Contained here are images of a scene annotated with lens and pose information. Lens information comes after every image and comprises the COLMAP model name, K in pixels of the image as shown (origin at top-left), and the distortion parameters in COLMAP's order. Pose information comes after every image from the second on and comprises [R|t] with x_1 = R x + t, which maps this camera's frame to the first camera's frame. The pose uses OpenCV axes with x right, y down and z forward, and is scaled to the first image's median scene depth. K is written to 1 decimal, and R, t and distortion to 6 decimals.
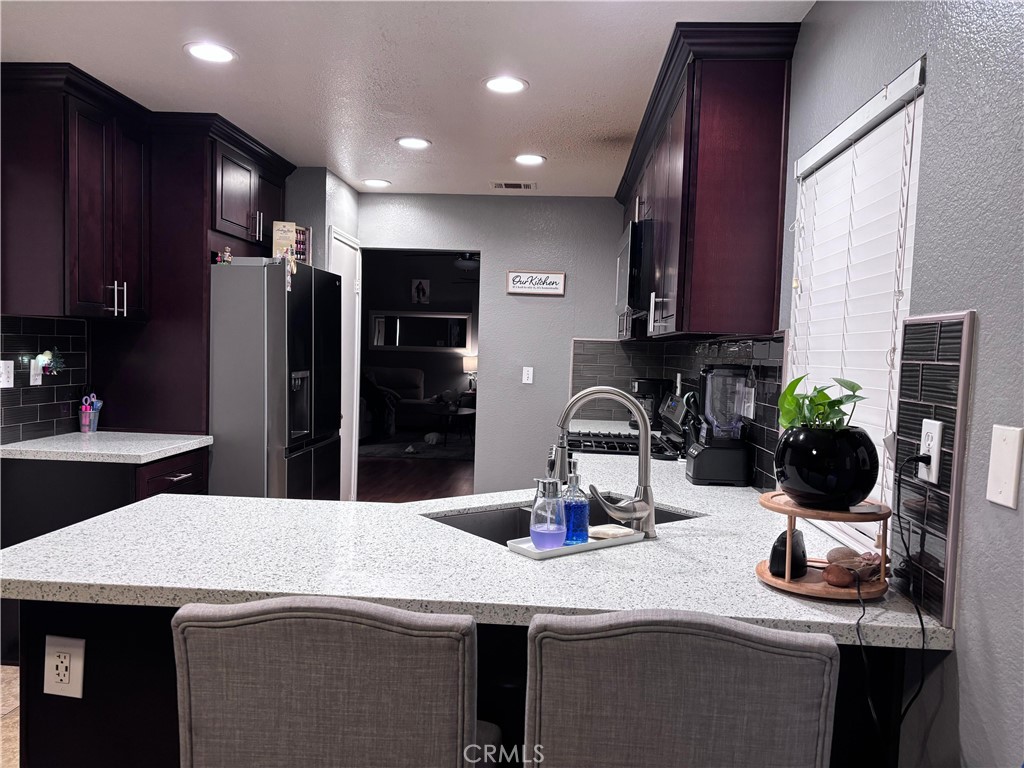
lens RADIAL K [[779.0, 0, 512.0], [0, 779.0, 384.0], [0, 0, 1]] dist [0.007889, 0.012831]
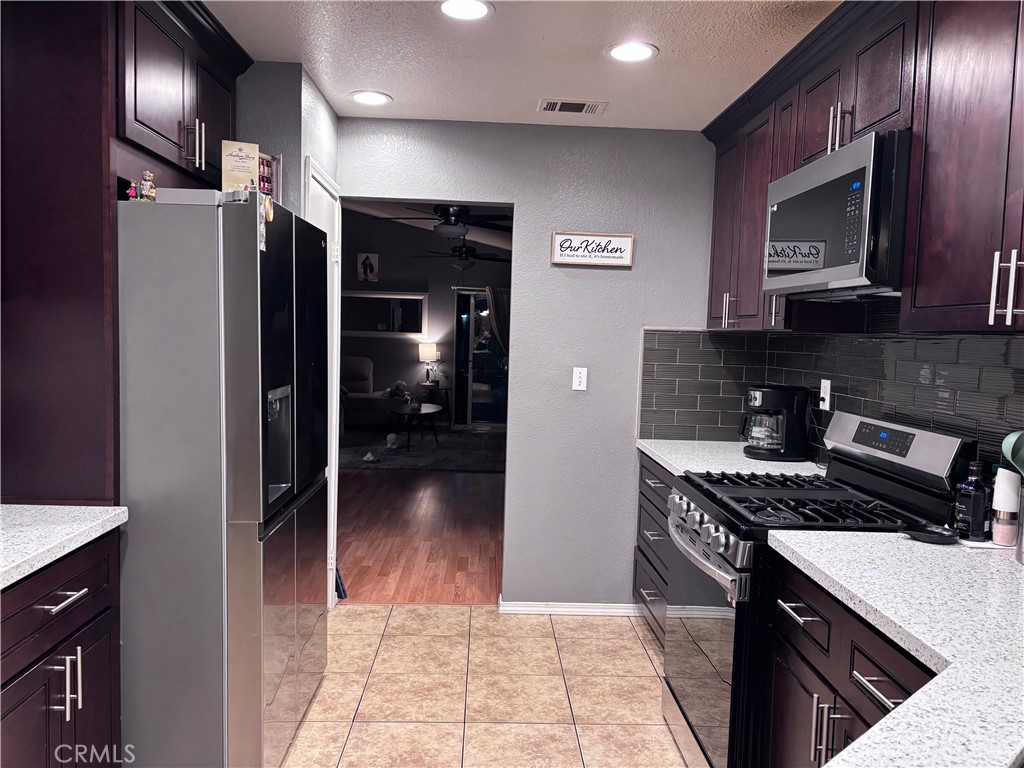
lens RADIAL K [[779.0, 0, 512.0], [0, 779.0, 384.0], [0, 0, 1]] dist [0.007889, 0.012831]
pose [[0.994675, -0.009126, 0.102653, -0.123258], [0.006607, 0.999669, 0.024849, -0.026215], [-0.102846, -0.024038, 0.994407, 0.309656]]
